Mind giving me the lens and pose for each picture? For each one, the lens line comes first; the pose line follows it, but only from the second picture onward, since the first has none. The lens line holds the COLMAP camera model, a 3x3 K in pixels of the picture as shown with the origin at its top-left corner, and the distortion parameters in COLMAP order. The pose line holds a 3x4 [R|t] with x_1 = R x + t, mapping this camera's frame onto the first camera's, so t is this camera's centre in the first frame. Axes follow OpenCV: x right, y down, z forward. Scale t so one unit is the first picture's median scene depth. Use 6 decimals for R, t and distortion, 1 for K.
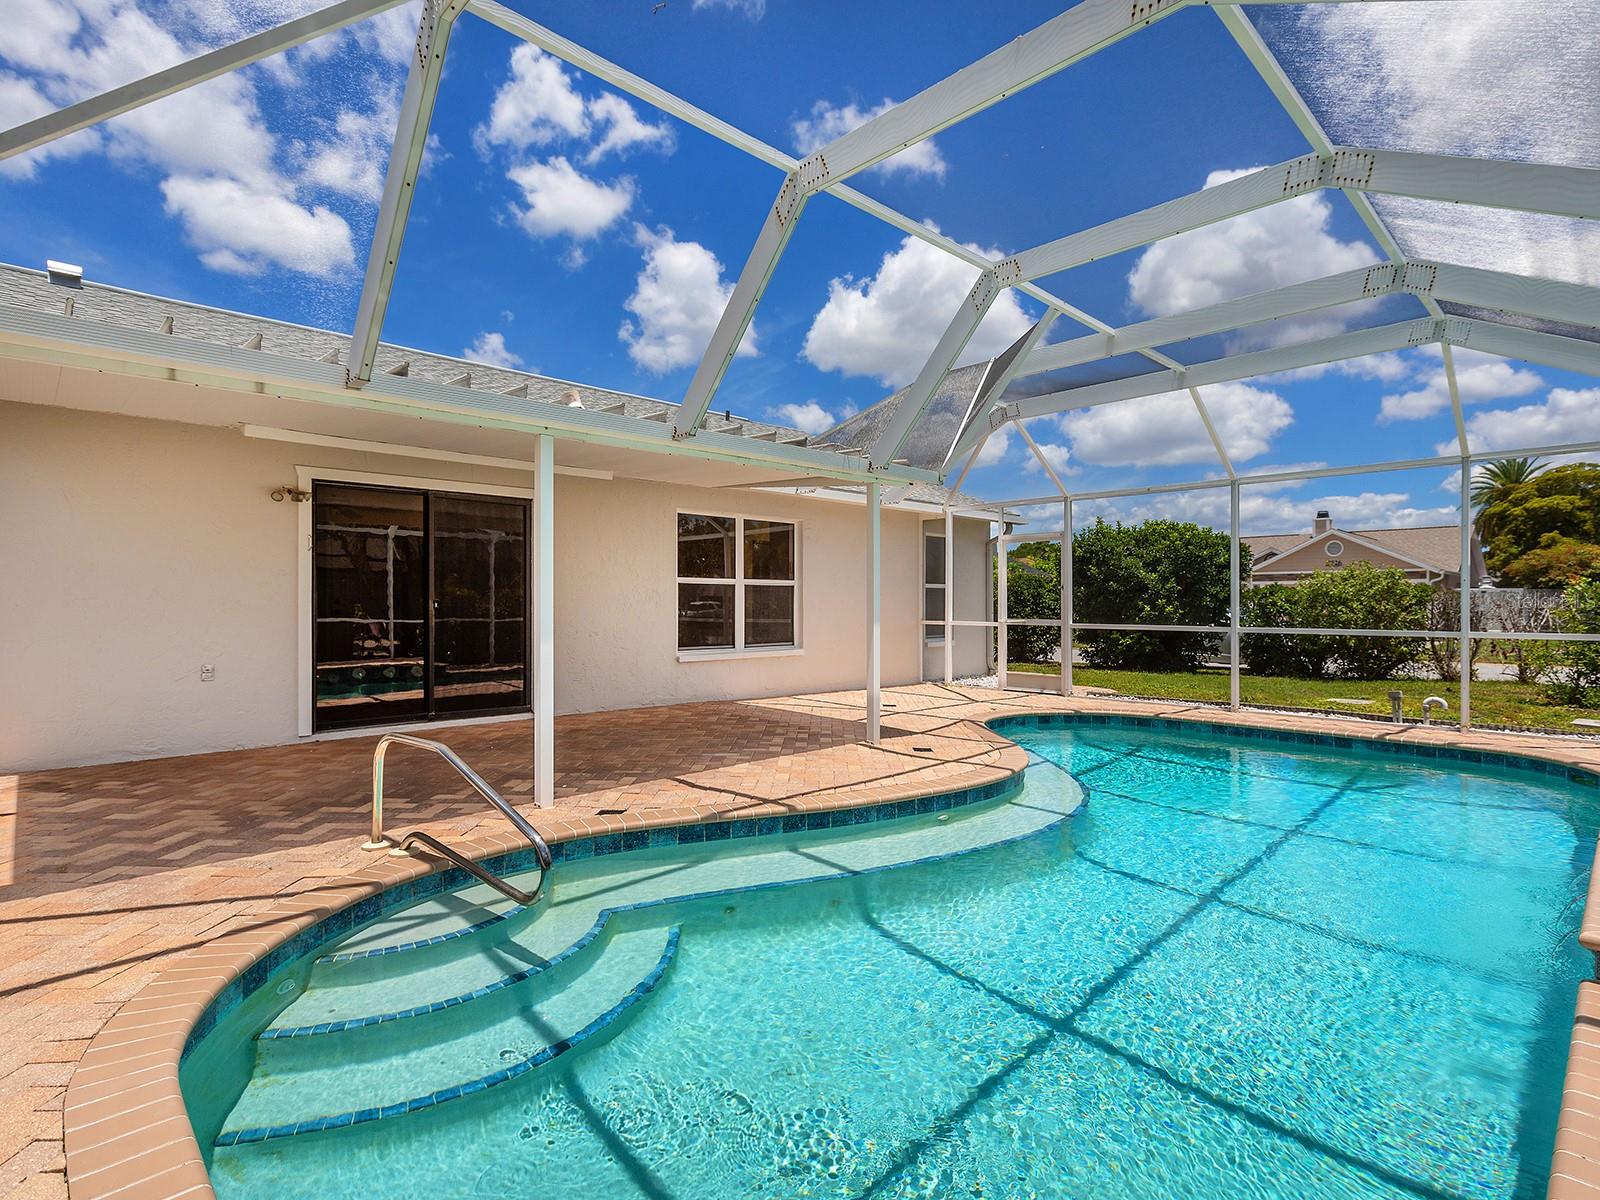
lens RADIAL K [[834.6, 0, 805.8], [0, 834.6, 591.7], [0, 0, 1]] dist [0.003030, 0.001378]
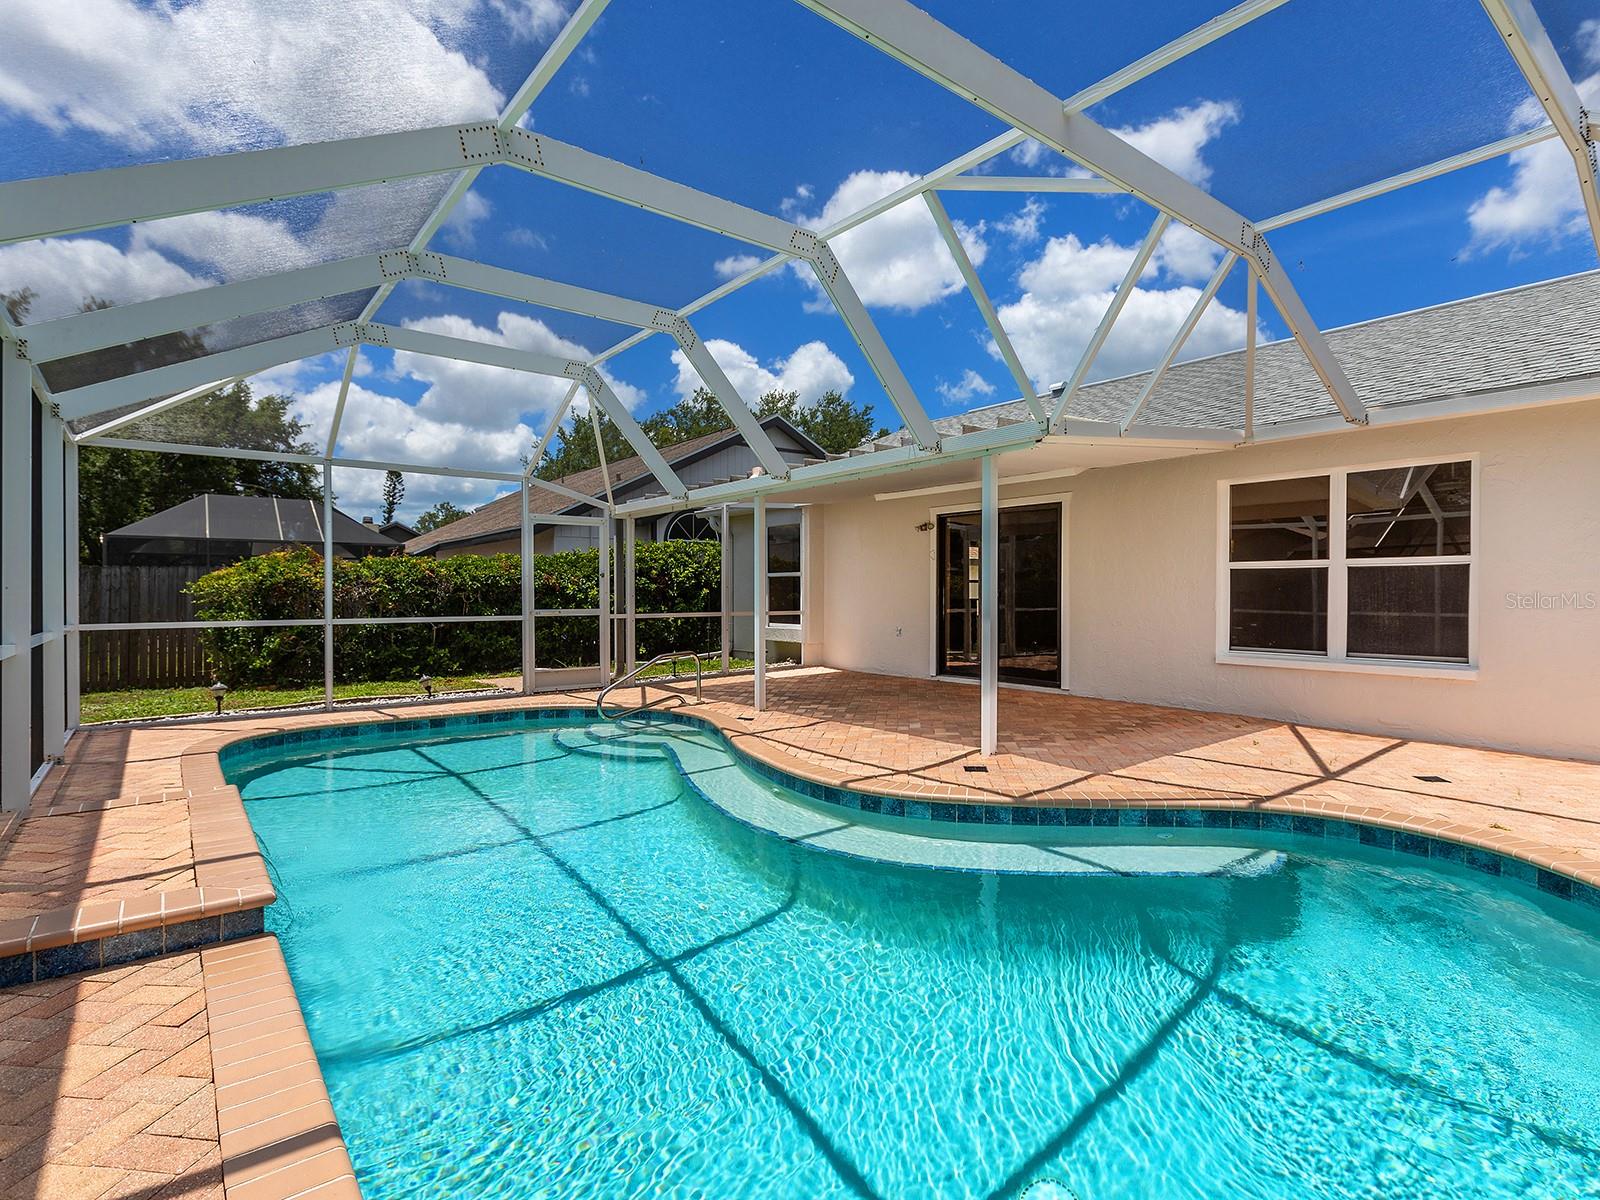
lens RADIAL K [[834.6, 0, 805.8], [0, 834.6, 591.7], [0, 0, 1]] dist [0.003030, 0.001378]
pose [[-0.090328, -0.001407, -0.995911, 0.695887], [0.010670, 0.999940, -0.002380, 0.009851], [0.995855, -0.010842, -0.090307, 0.642607]]
